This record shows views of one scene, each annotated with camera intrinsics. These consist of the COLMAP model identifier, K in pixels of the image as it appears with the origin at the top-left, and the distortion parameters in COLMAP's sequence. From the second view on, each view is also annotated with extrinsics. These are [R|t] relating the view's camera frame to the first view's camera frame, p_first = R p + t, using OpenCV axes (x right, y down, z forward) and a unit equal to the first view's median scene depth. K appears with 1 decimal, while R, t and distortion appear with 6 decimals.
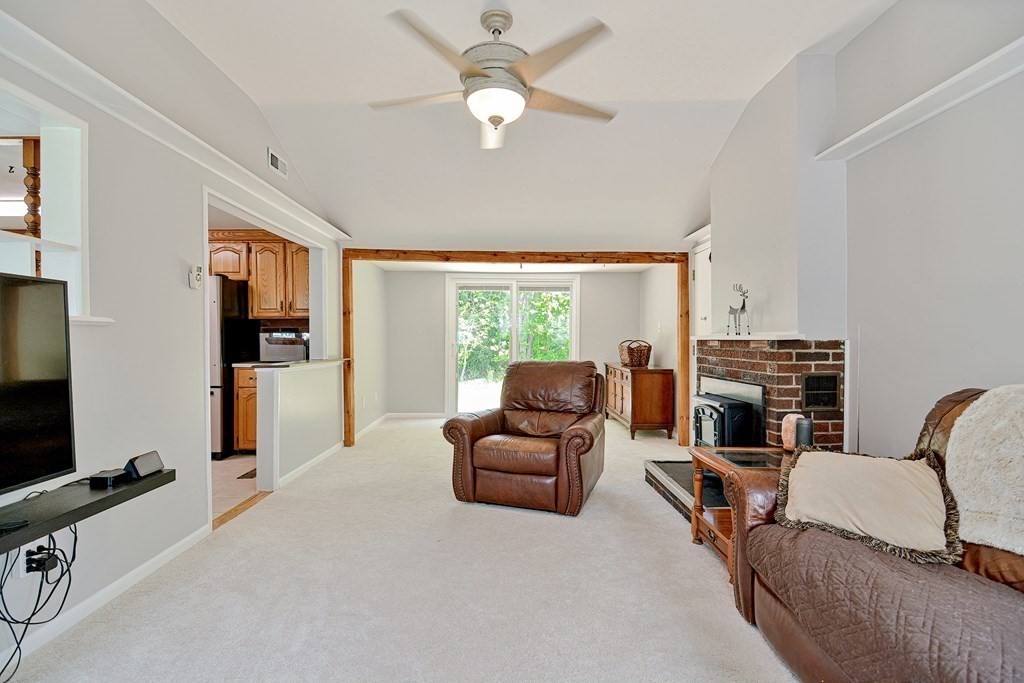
lens RADIAL K [[498.1, 0, 515.3], [0, 498.1, 341.2], [0, 0, 1]] dist [-0.000273, -0.008560]
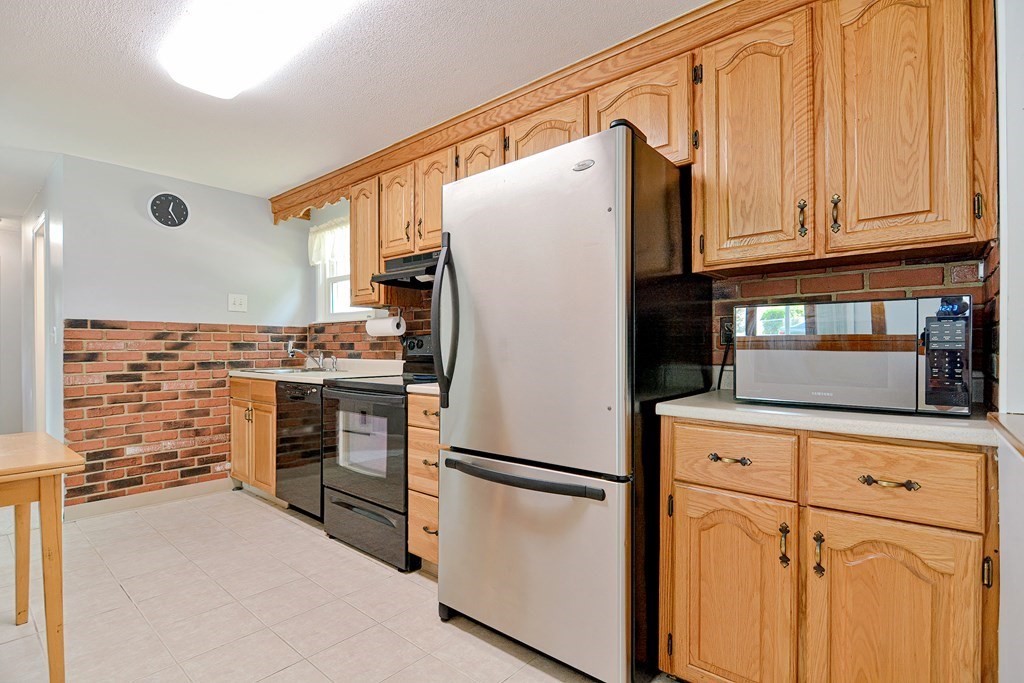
lens RADIAL K [[498.1, 0, 511.5], [0, 498.1, 346.0], [0, 0, 1]] dist [-0.000273, -0.008560]
pose [[0.752242, -0.002198, -0.658883, -0.589040], [-0.008483, 0.999879, -0.013021, 0.018505], [0.658832, 0.015385, 0.752133, 0.959013]]
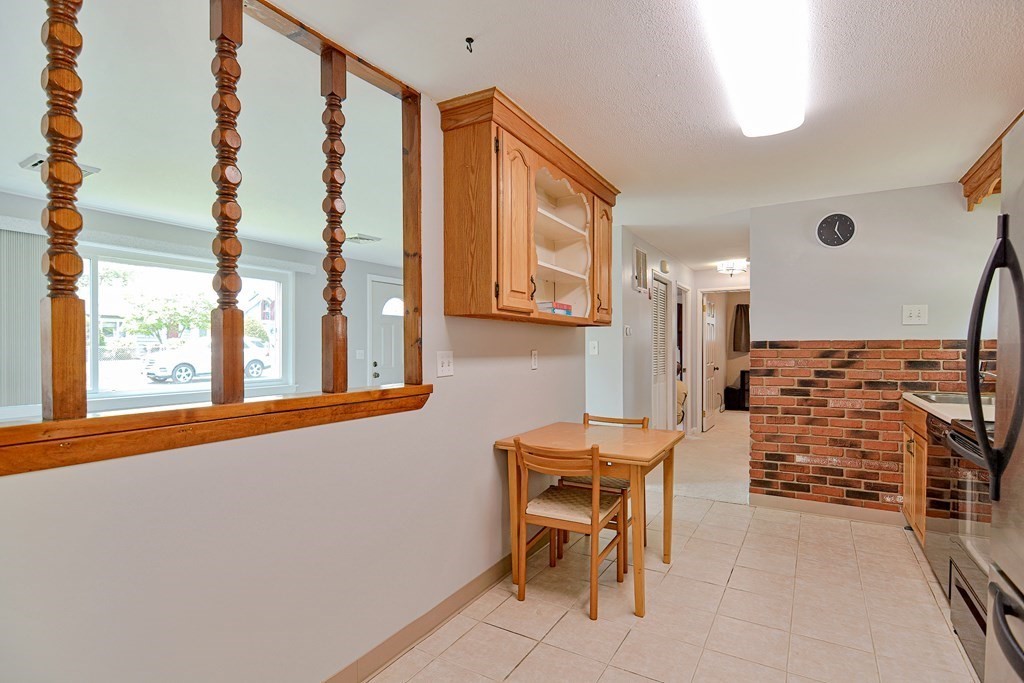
lens RADIAL K [[498.1, 0, 503.0], [0, 498.1, 346.3], [0, 0, 1]] dist [-0.000273, -0.008560]
pose [[-0.531581, 0.000292, -0.847007, -0.545655], [-0.004075, 0.999987, 0.002902, -0.022878], [0.846998, 0.004994, -0.531573, 1.209366]]
